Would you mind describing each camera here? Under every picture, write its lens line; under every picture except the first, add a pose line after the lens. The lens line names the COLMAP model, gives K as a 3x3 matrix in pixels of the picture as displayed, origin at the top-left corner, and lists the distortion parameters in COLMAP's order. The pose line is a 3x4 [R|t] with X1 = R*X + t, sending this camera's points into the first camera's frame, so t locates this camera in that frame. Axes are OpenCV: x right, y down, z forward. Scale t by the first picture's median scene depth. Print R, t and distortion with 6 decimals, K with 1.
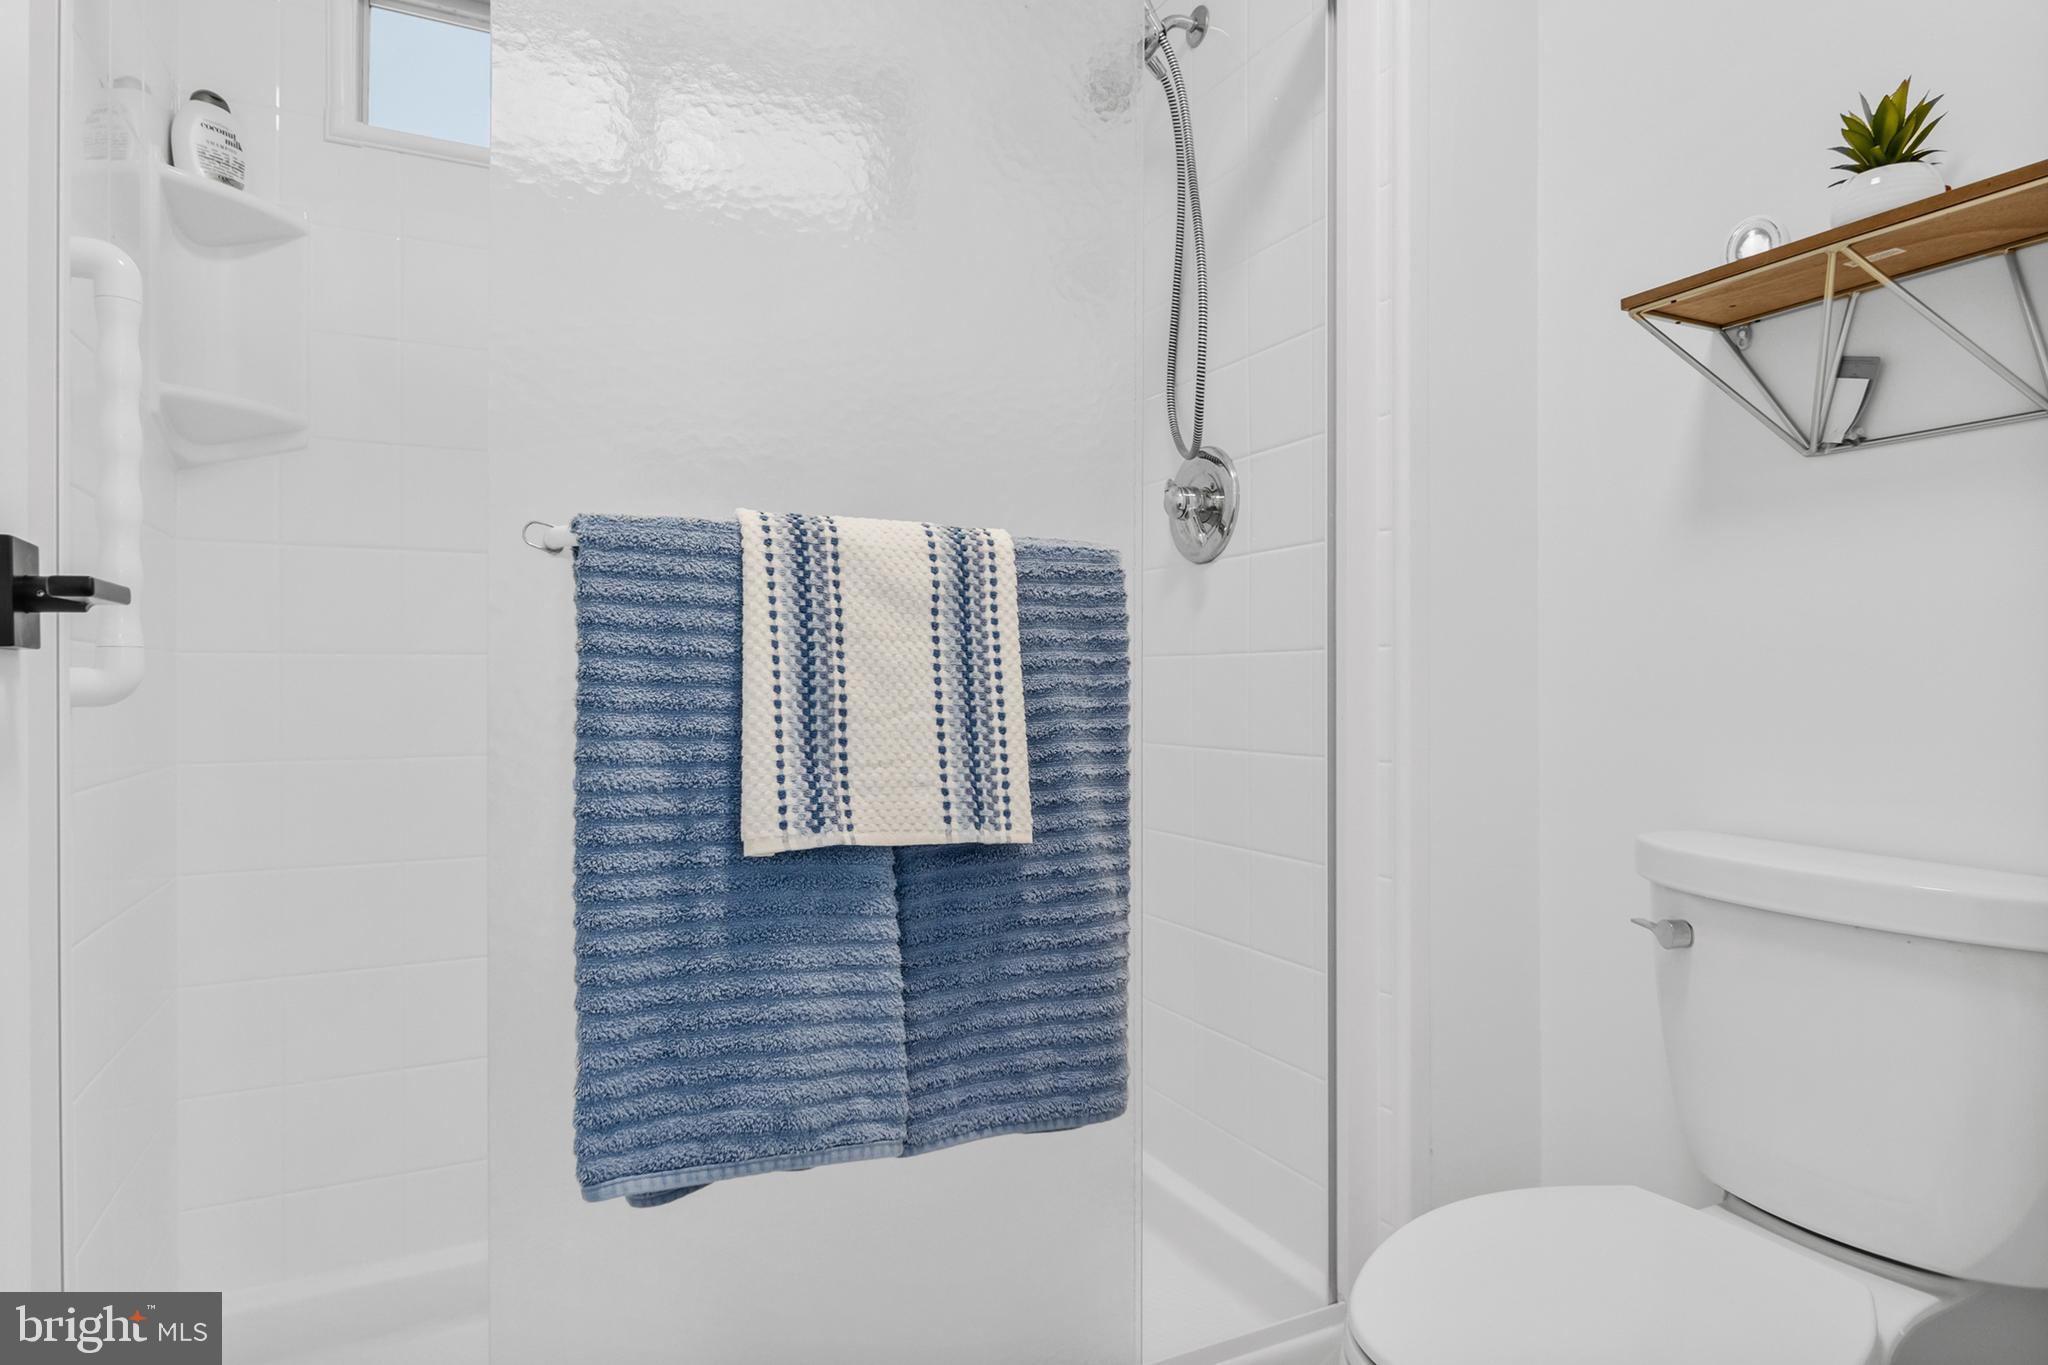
lens RADIAL K [[1142.0, 0, 1032.0], [0, 1142.0, 678.0], [0, 0, 1]] dist [0.002109, 0.004044]
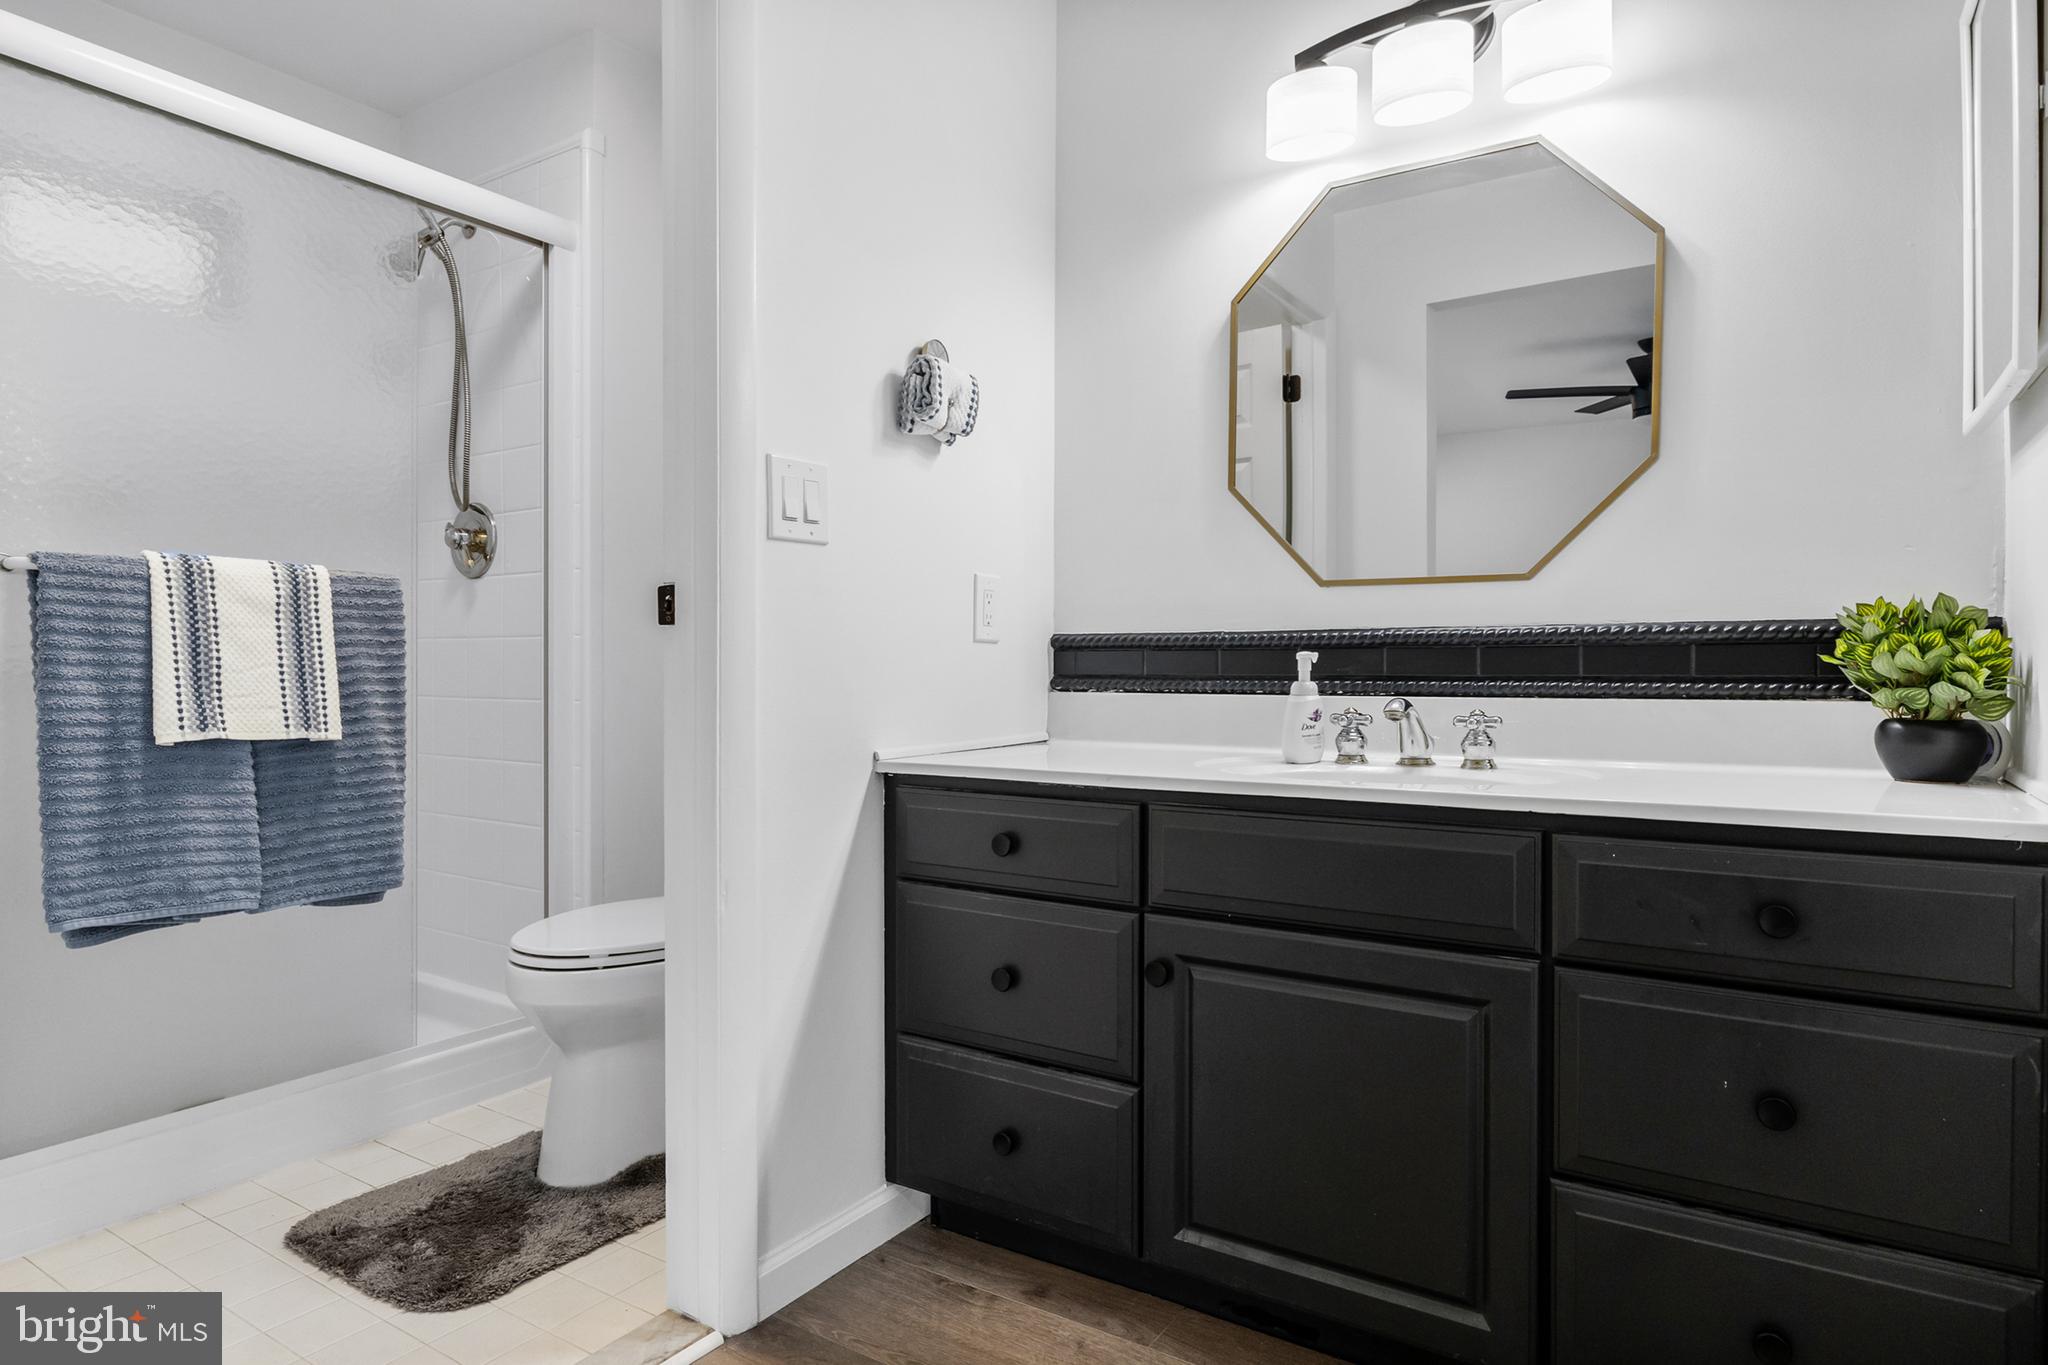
lens RADIAL K [[1142.0, 0, 1032.0], [0, 1142.0, 678.0], [0, 0, 1]] dist [0.002109, 0.004044]
pose [[0.859048, -0.001146, 0.511893, 0.013354], [-0.005617, 0.999916, 0.011666, 0.019236], [-0.511864, -0.012897, 0.858970, -1.201235]]
